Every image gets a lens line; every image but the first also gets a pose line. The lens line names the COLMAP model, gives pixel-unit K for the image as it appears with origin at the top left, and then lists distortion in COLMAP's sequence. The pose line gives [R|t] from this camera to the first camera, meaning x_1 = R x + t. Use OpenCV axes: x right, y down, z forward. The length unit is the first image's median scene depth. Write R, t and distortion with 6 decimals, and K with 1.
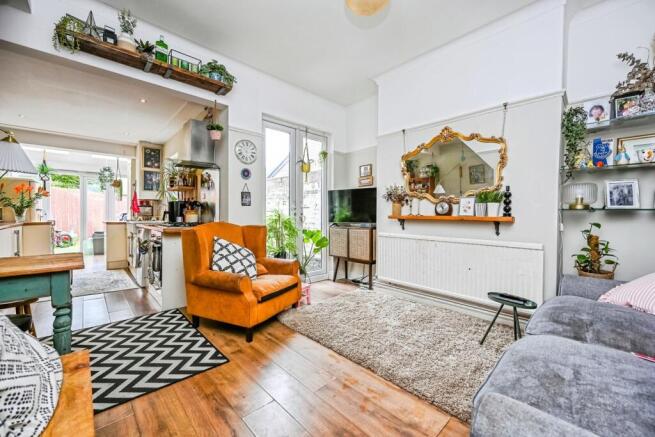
lens RADIAL K [[265.1, 0, 332.3], [0, 265.1, 215.6], [0, 0, 1]] dist [-0.000820, 0.000568]
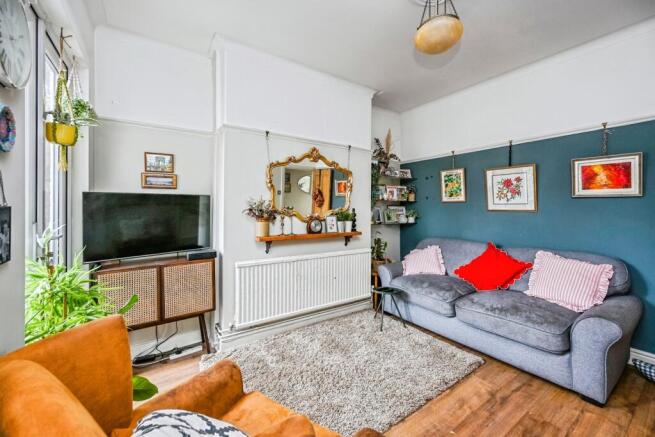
lens RADIAL K [[265.1, 0, 335.3], [0, 265.1, 206.6], [0, 0, 1]] dist [-0.000820, 0.000568]
pose [[0.151942, 0.001515, 0.988388, -0.617633], [0.001905, 0.999997, -0.001826, -0.107625], [-0.988388, 0.002160, 0.151939, 0.809823]]
